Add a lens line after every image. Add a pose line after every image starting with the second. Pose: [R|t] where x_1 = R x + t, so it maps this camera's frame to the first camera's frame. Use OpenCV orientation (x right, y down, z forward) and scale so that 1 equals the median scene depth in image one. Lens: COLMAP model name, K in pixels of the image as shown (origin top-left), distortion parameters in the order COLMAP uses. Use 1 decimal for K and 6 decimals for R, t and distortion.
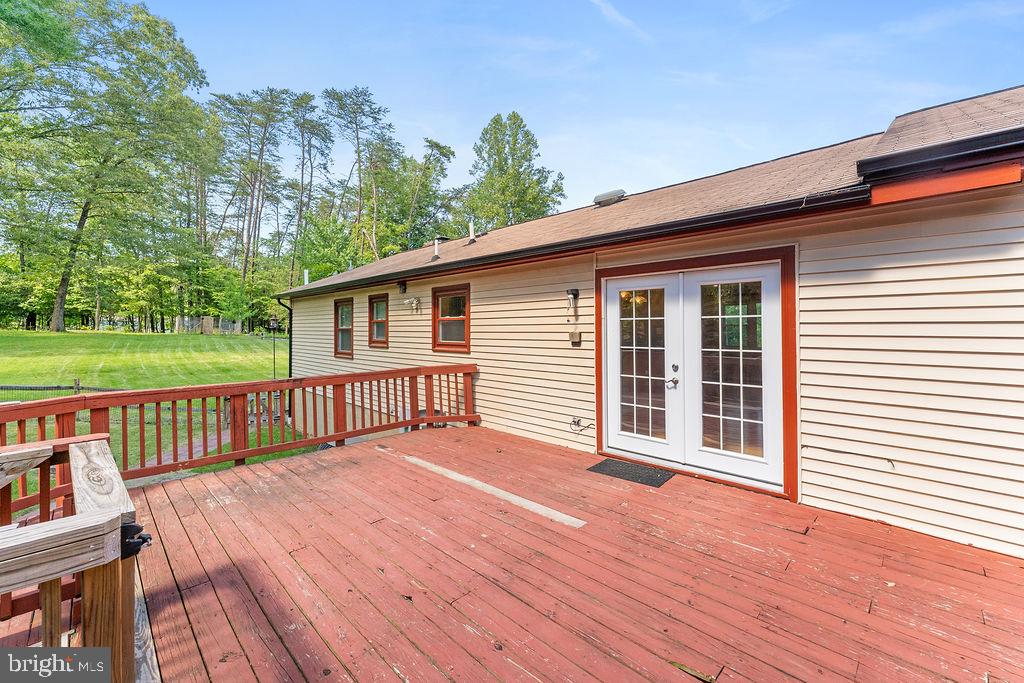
lens RADIAL K [[437.6, 0, 512.0], [0, 437.6, 341.5], [0, 0, 1]] dist [-0.000967, -0.000123]
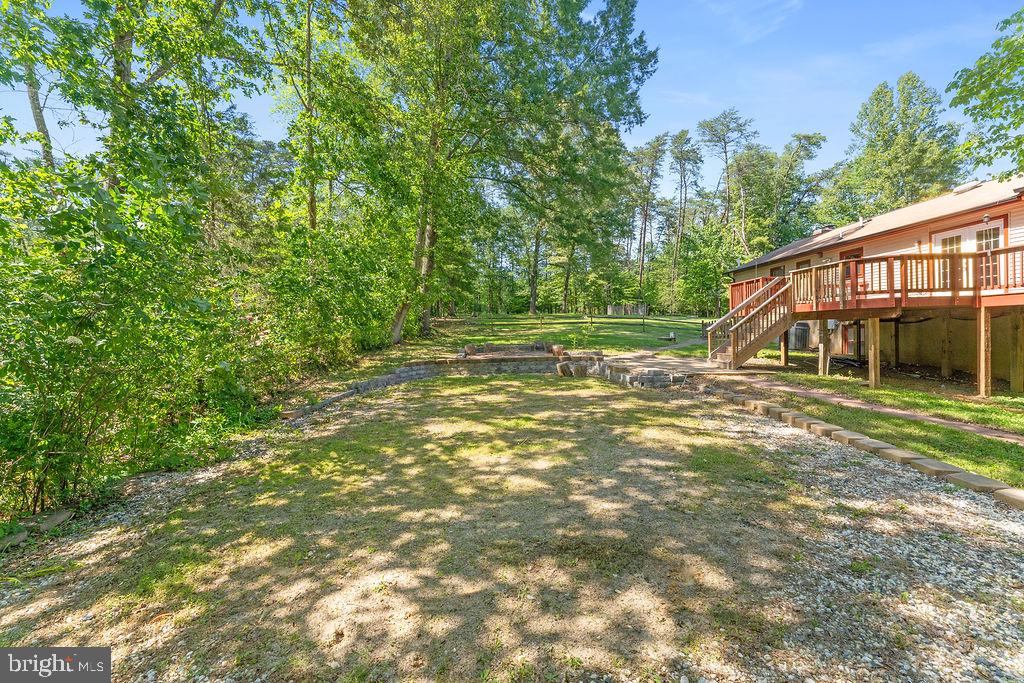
lens RADIAL K [[411.9, 0, 512.0], [0, 411.9, 341.5], [0, 0, 1]] dist [-0.002051, -0.000289]
pose [[0.721736, 0.003793, -0.692158, 0.008627], [0.003313, 0.999955, 0.008935, 0.042738], [0.692160, -0.008742, 0.721691, -0.232371]]
